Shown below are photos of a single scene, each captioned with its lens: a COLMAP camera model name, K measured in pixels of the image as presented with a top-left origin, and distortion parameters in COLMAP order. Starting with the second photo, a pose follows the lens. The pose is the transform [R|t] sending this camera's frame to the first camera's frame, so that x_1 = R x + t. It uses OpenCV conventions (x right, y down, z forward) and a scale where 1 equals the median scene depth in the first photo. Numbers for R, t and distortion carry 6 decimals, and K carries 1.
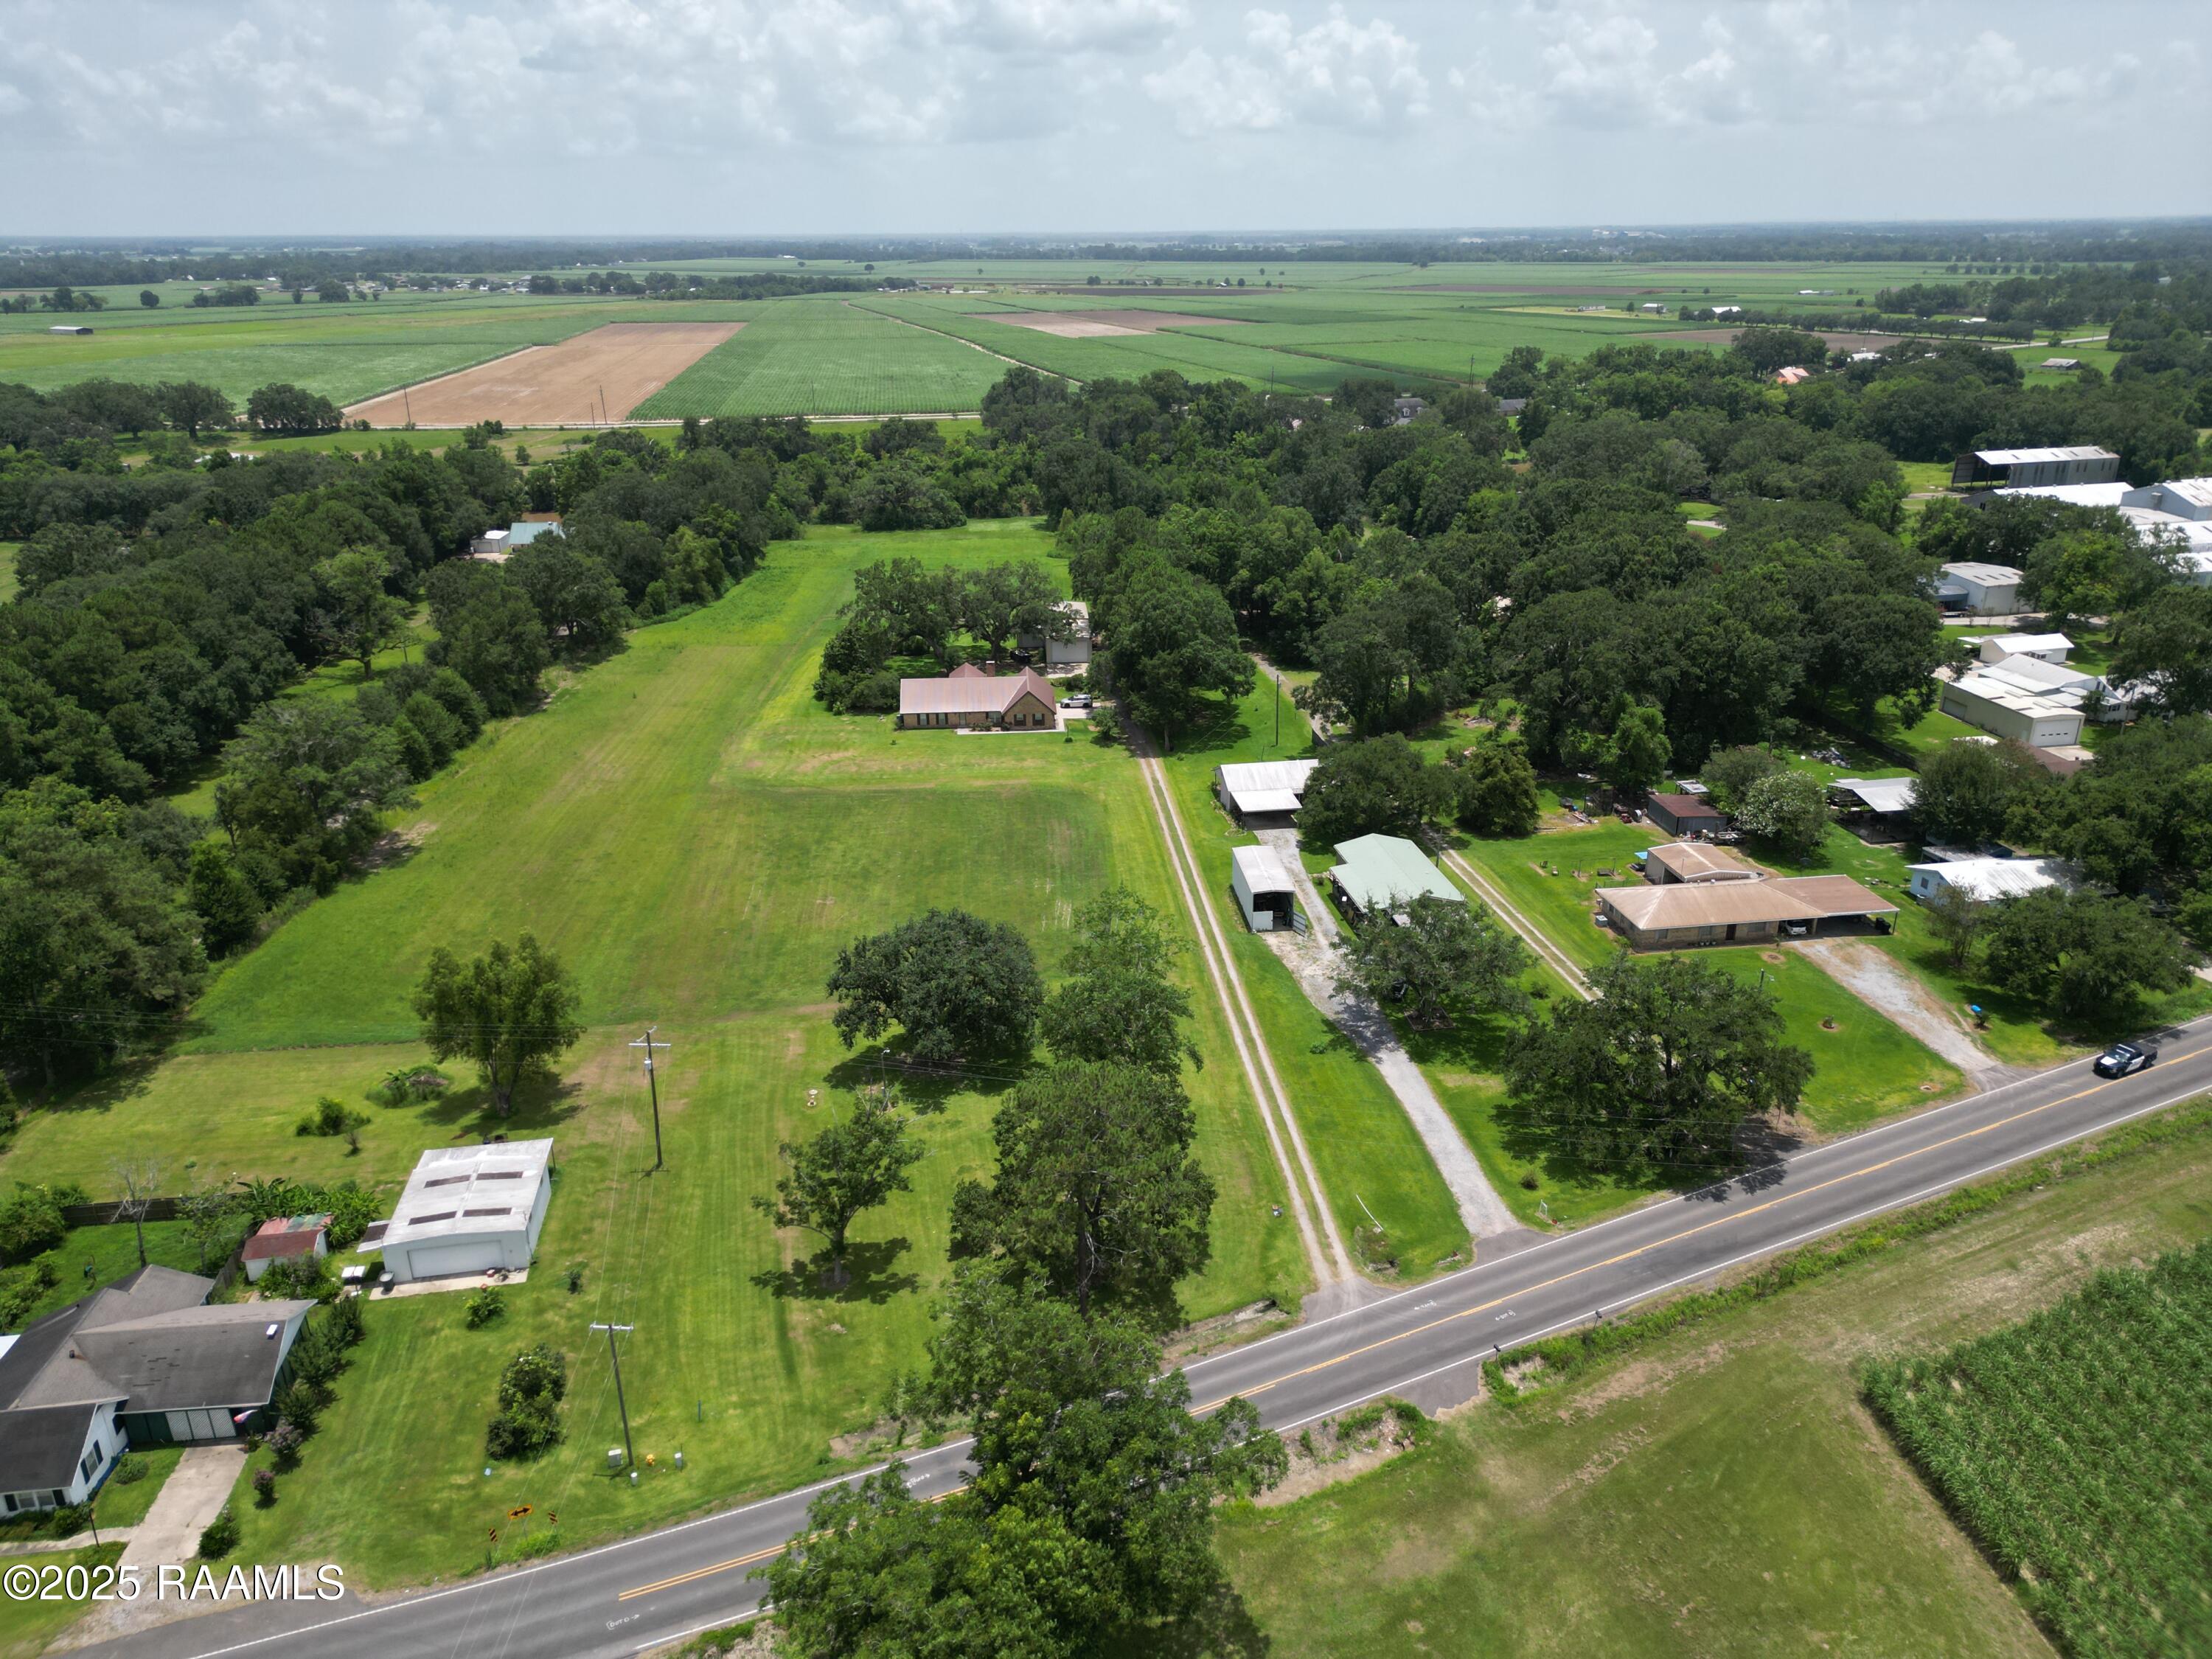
lens RADIAL K [[1531.7, 0, 1106.0], [0, 1531.7, 829.5], [0, 0, 1]] dist [0.067861, -0.071819]
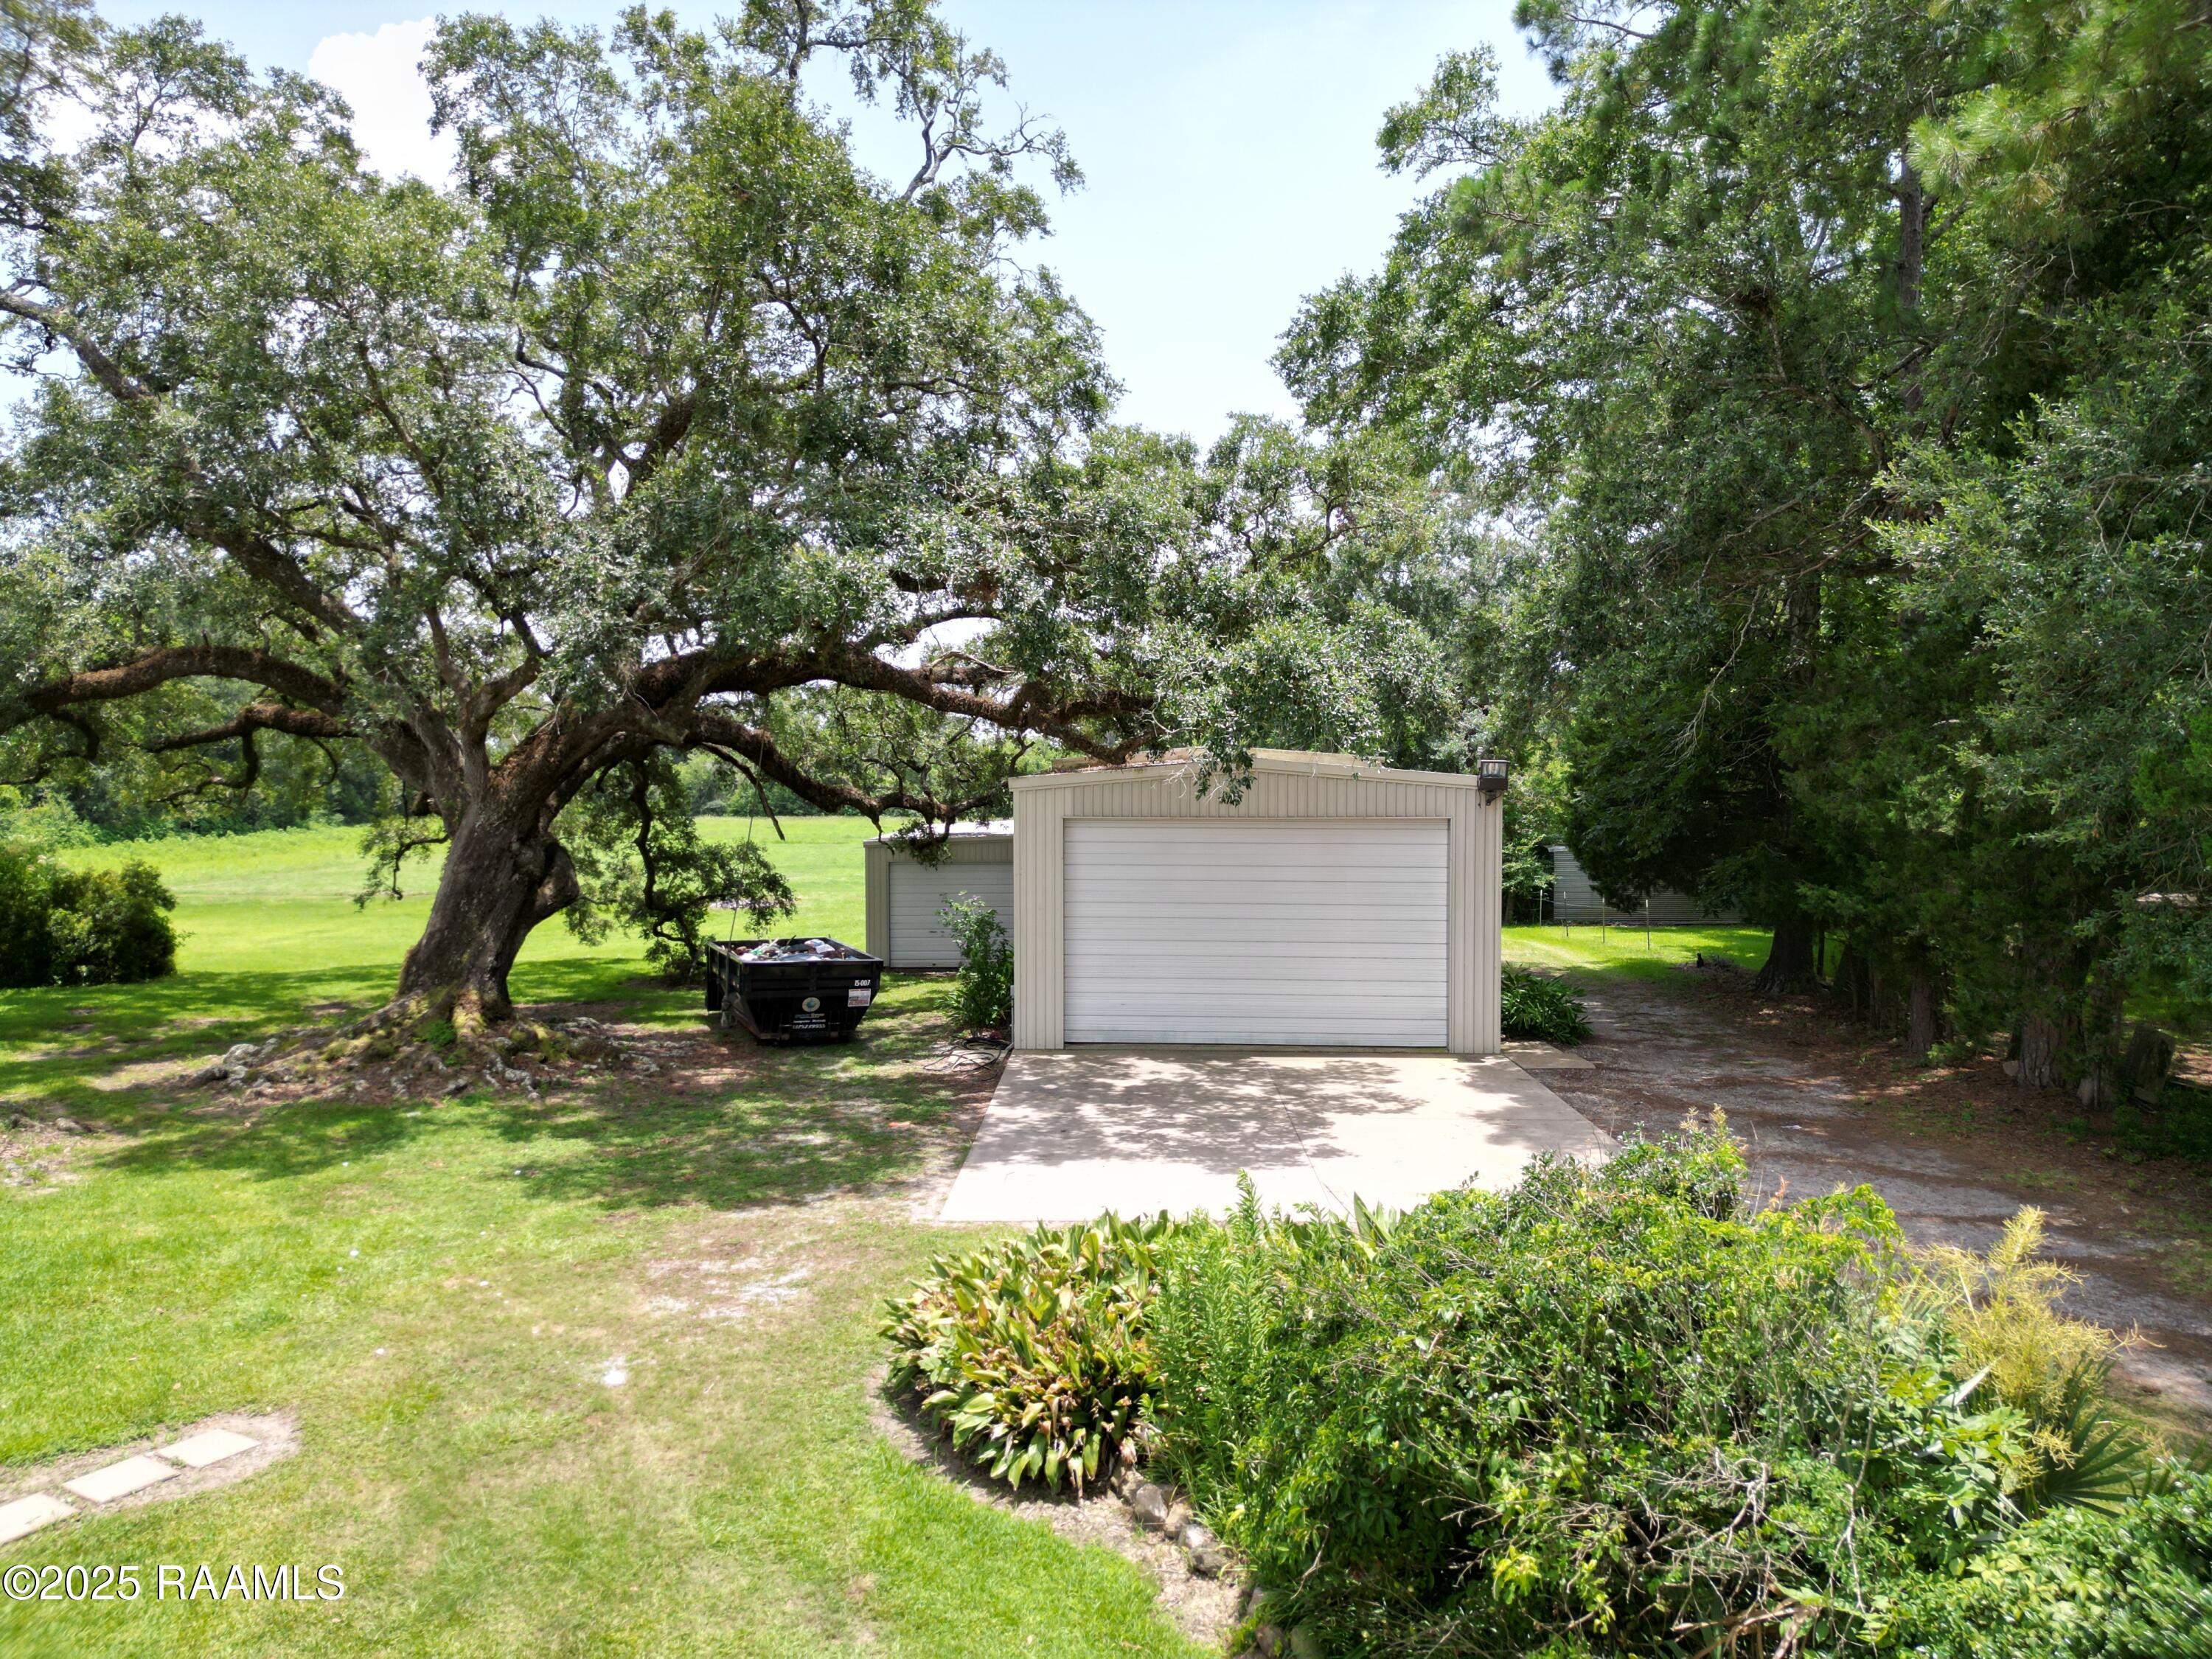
lens RADIAL K [[1543.8, 0, 1106.0], [0, 1543.8, 829.5], [0, 0, 1]] dist [0.030025, -0.009942]
pose [[0.995551, 0.013310, -0.093282, -0.021434], [-0.042211, 0.948083, -0.315210, -0.080259], [0.084244, 0.317745, 0.944426, 0.795927]]
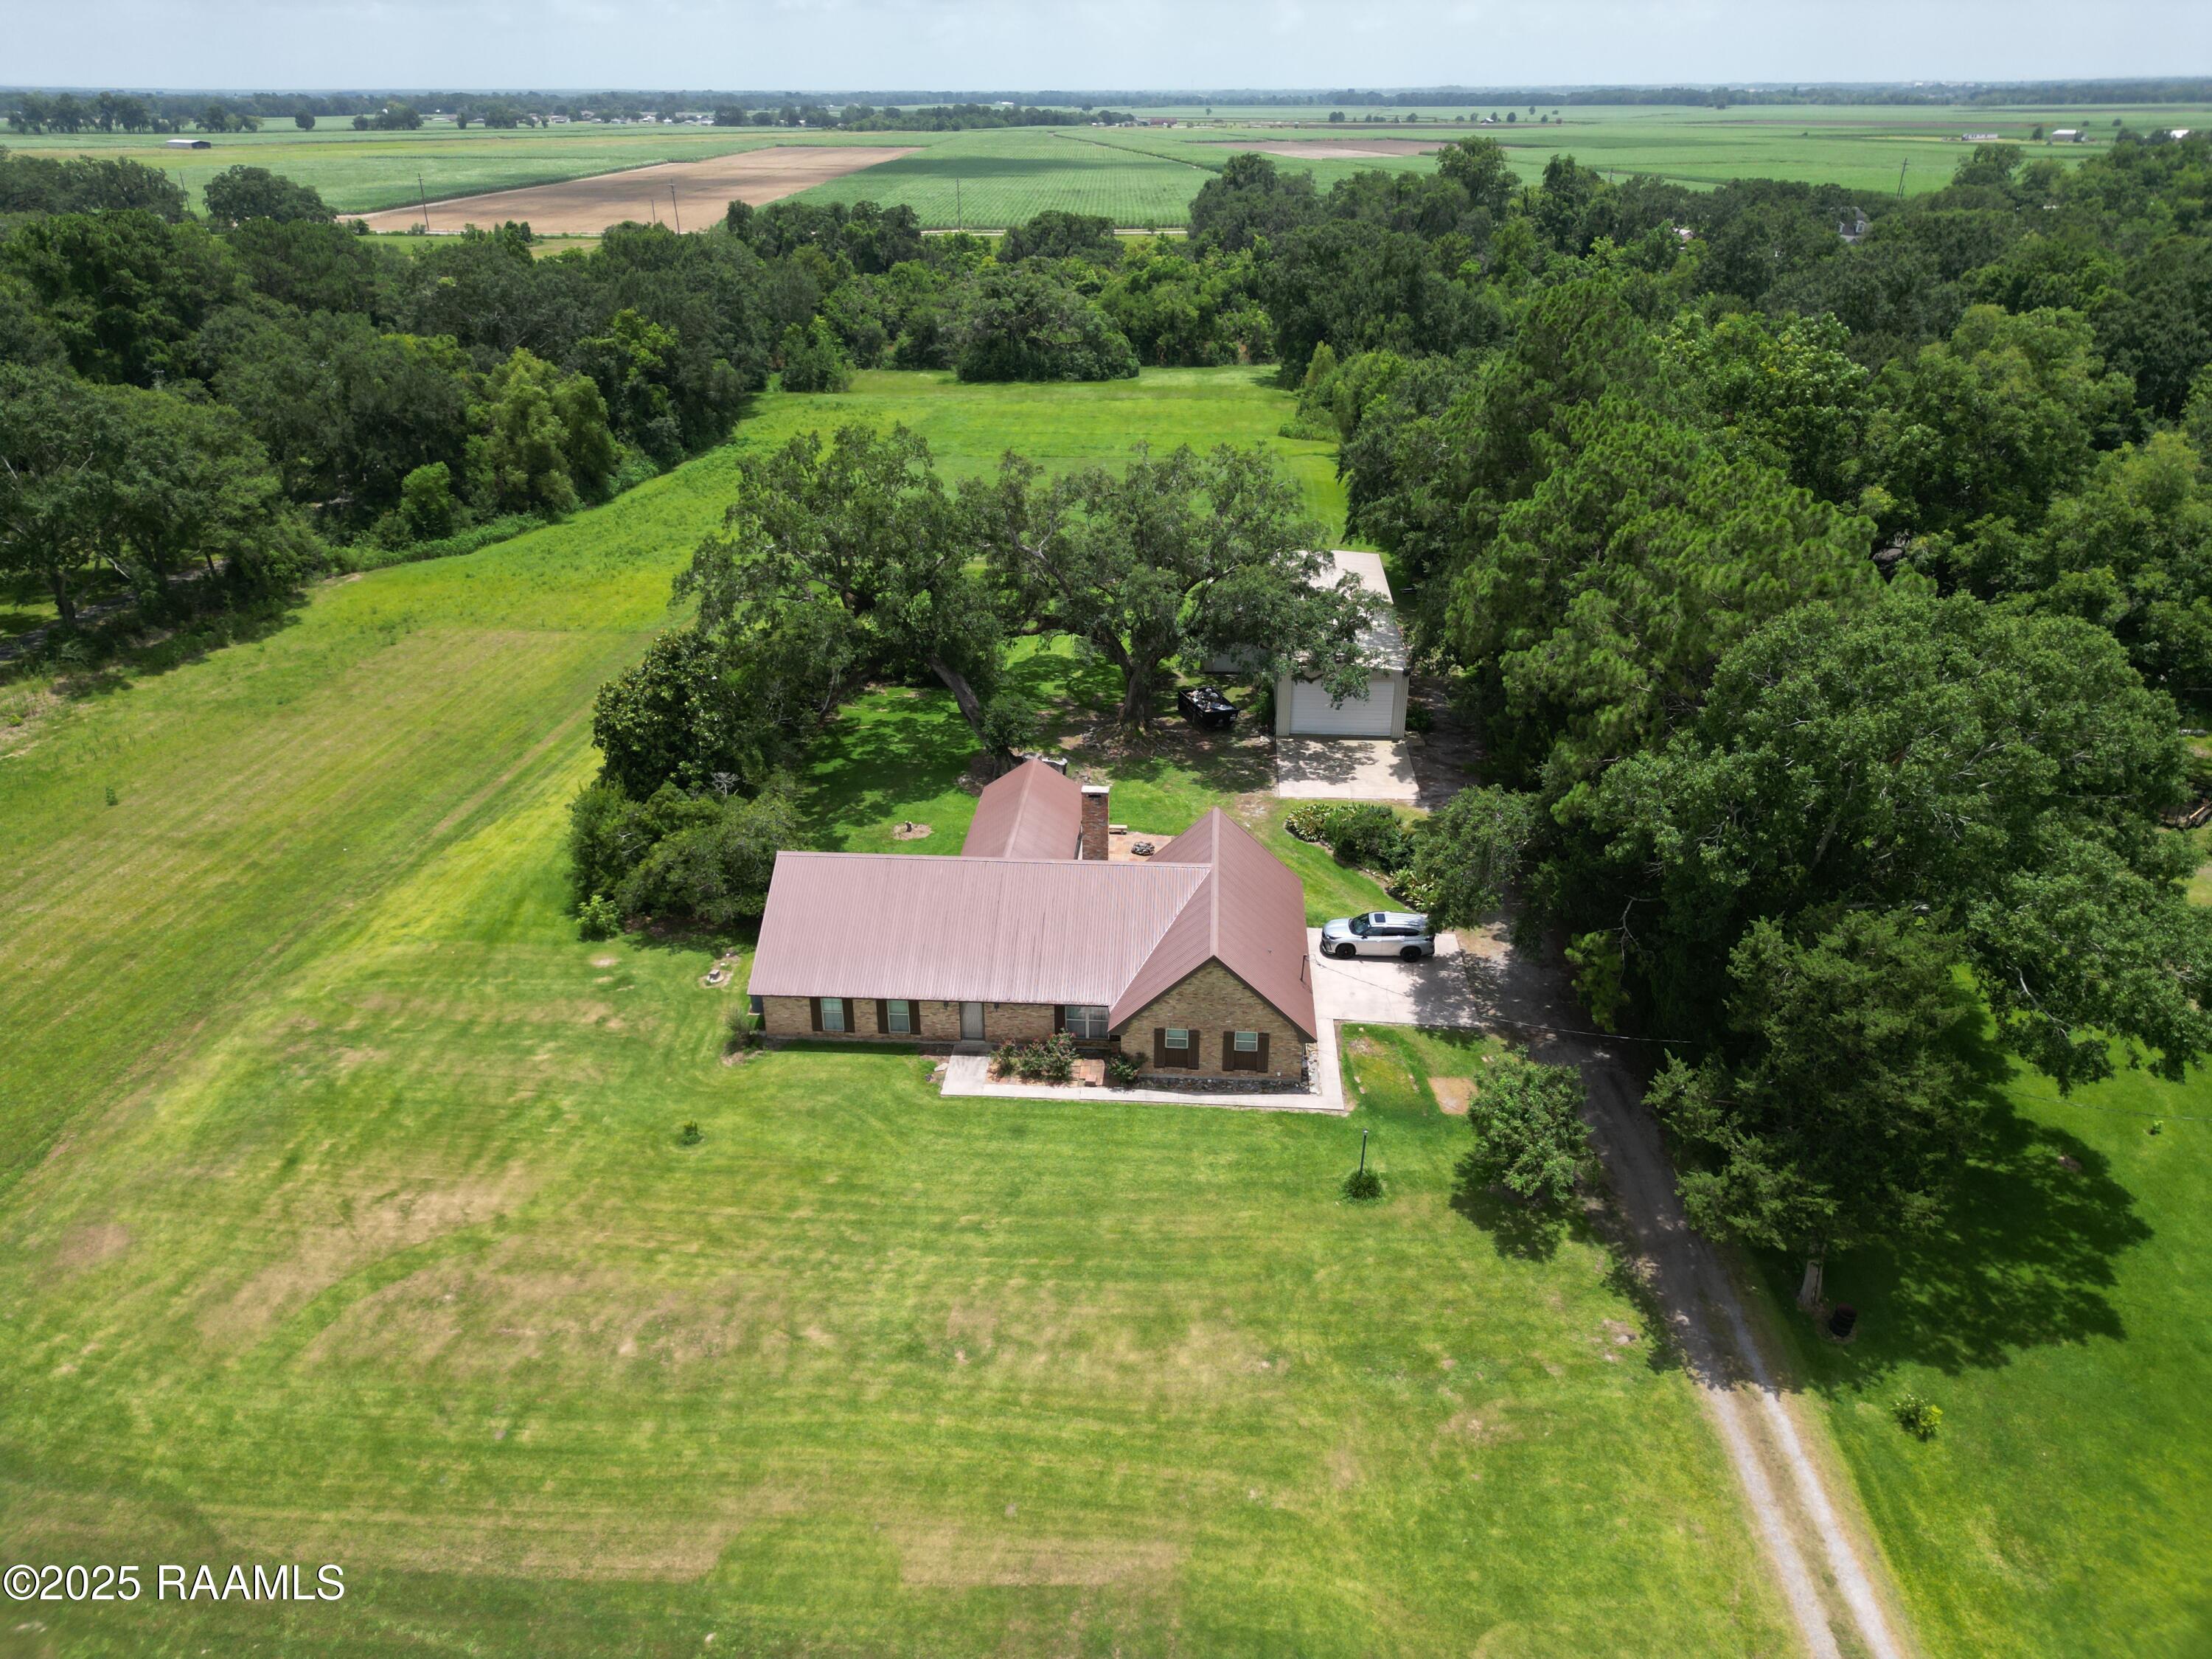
lens RADIAL K [[1531.7, 0, 1106.0], [0, 1531.7, 829.5], [0, 0, 1]] dist [0.067861, -0.071819]
pose [[0.990401, 0.061931, -0.123573, -0.028504], [-0.052507, 0.995560, 0.078122, -0.098733], [0.127862, -0.070884, 0.989256, 0.557576]]
